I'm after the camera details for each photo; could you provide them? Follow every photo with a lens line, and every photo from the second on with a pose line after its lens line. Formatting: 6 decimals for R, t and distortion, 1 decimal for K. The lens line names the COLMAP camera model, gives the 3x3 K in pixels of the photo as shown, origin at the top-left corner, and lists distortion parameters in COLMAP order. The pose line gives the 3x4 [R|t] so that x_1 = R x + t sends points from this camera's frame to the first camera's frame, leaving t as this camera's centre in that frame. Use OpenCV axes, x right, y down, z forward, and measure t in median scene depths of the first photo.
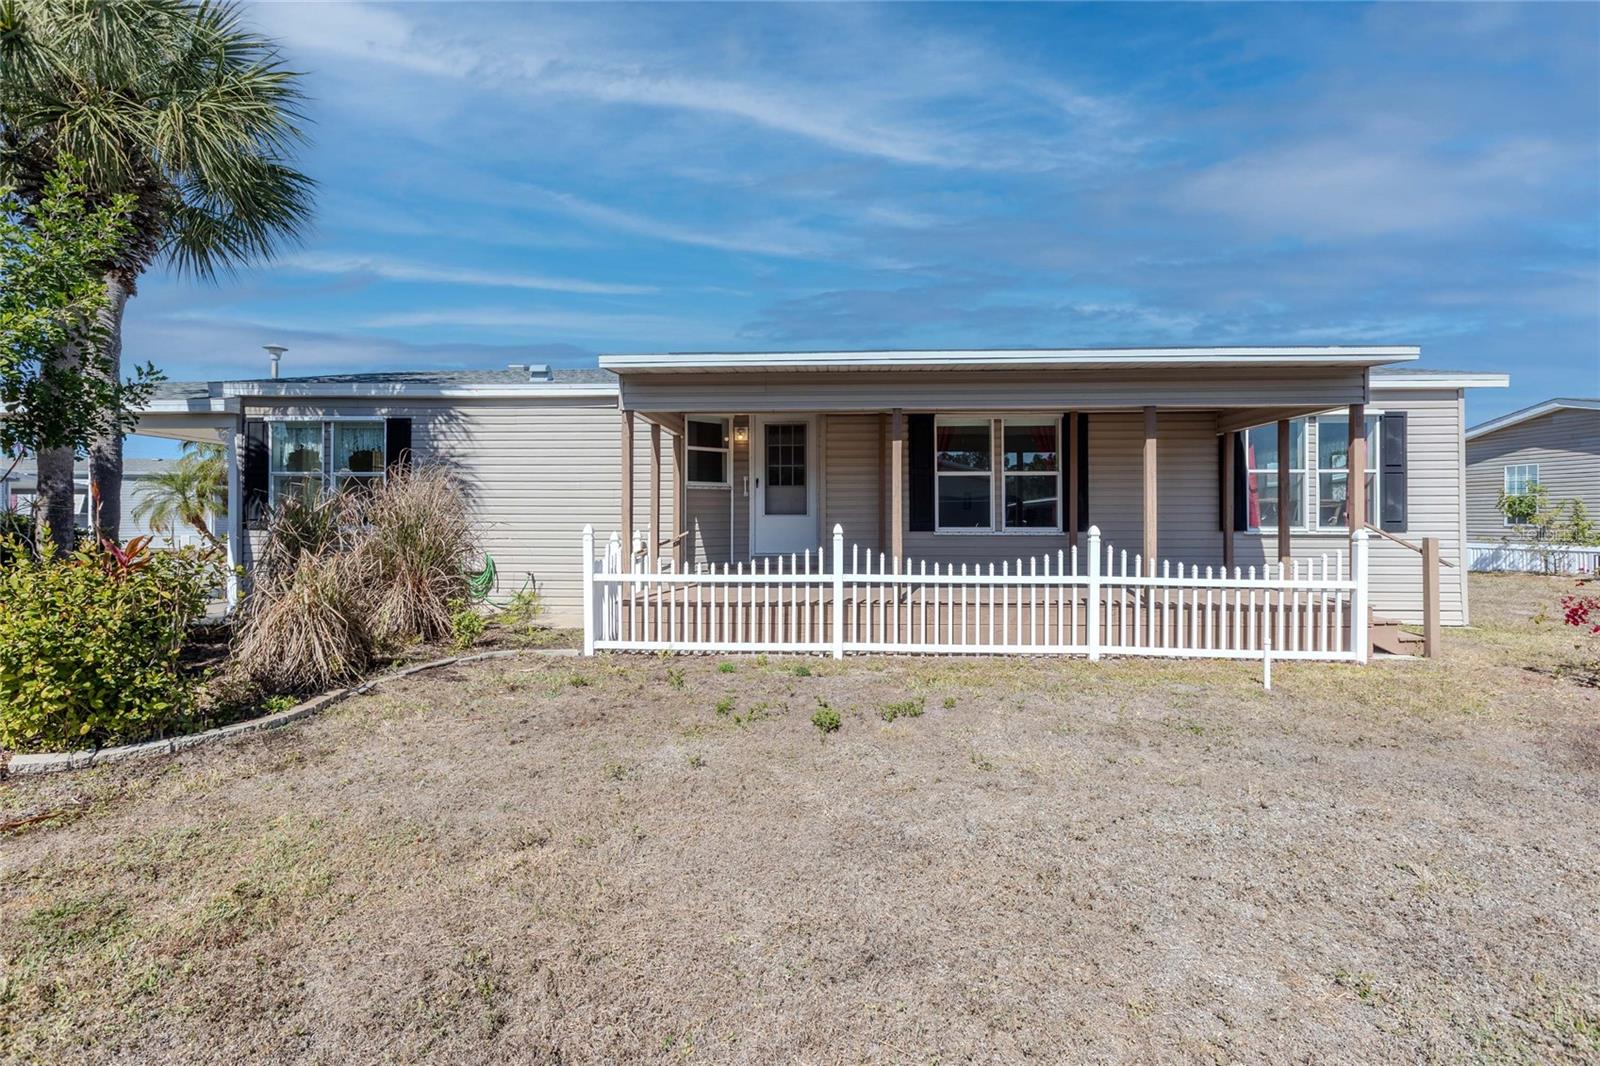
lens RADIAL K [[714.6, 0, 794.8], [0, 714.6, 512.8], [0, 0, 1]] dist [0.027502, -0.000087]
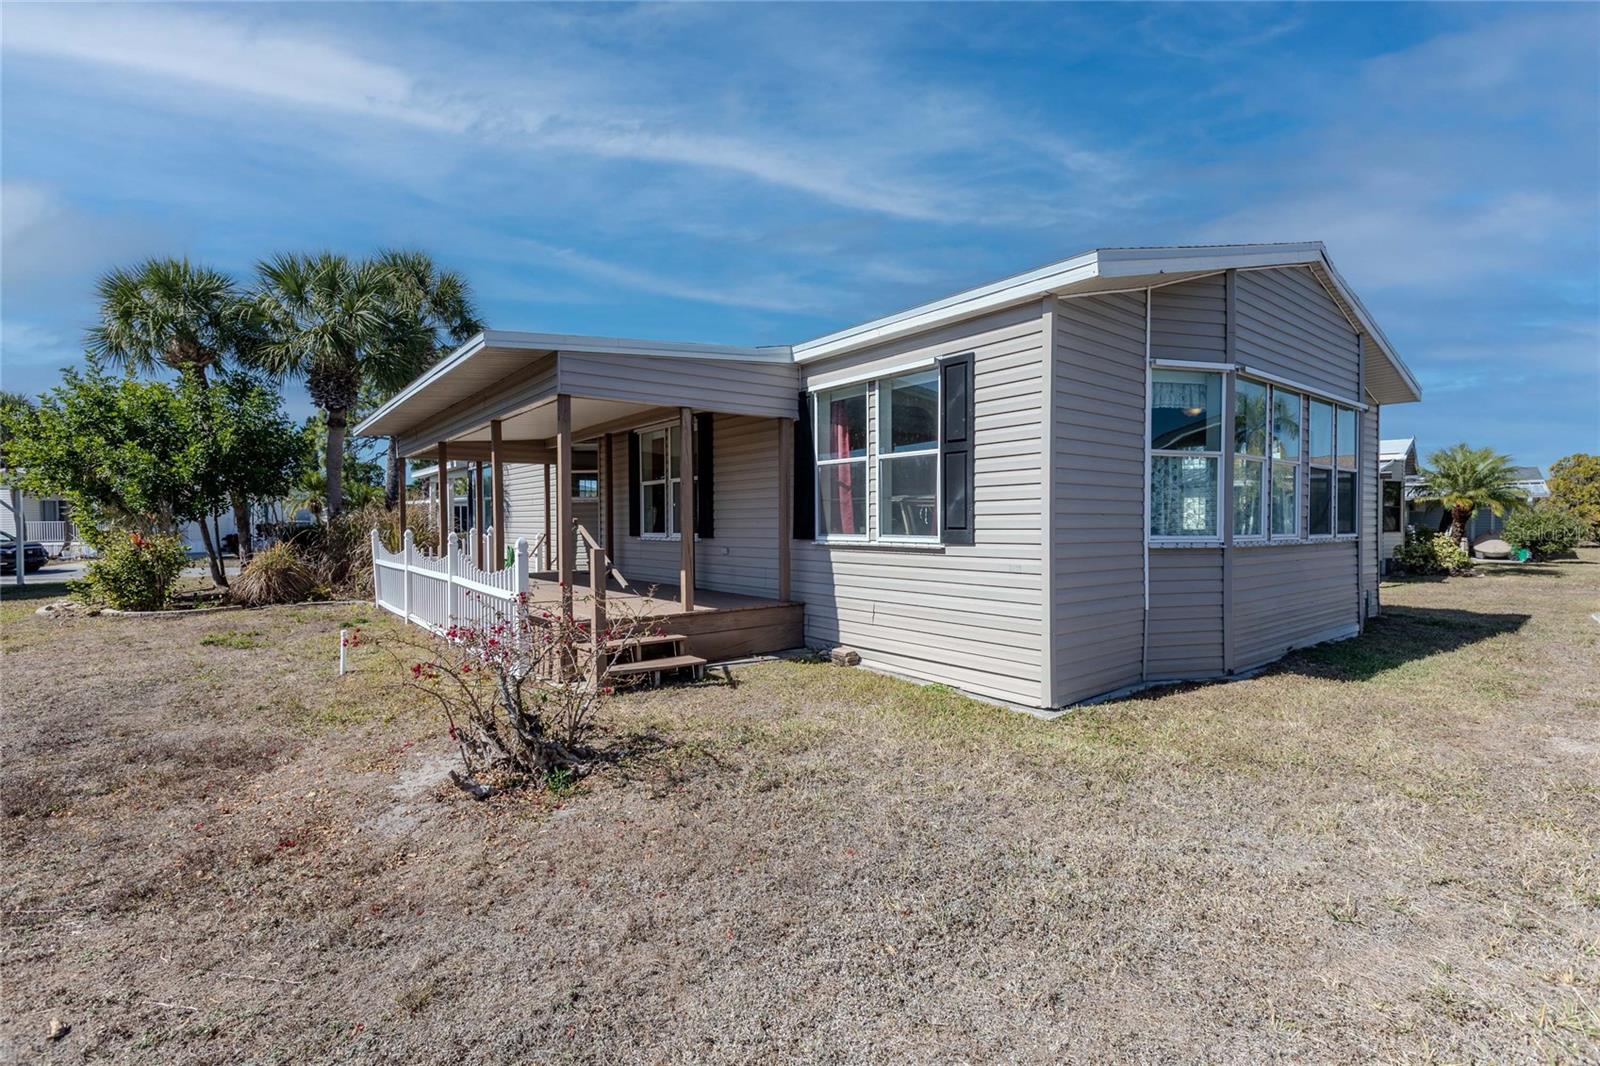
lens RADIAL K [[730.0, 0, 800.0], [0, 730.0, 533.0], [0, 0, 1]] dist [0.003859, -0.000255]
pose [[0.660546, 0.004774, -0.750771, 1.206745], [0.010309, 0.999828, 0.015428, 0.005007], [0.750715, -0.017931, 0.660383, 0.466376]]
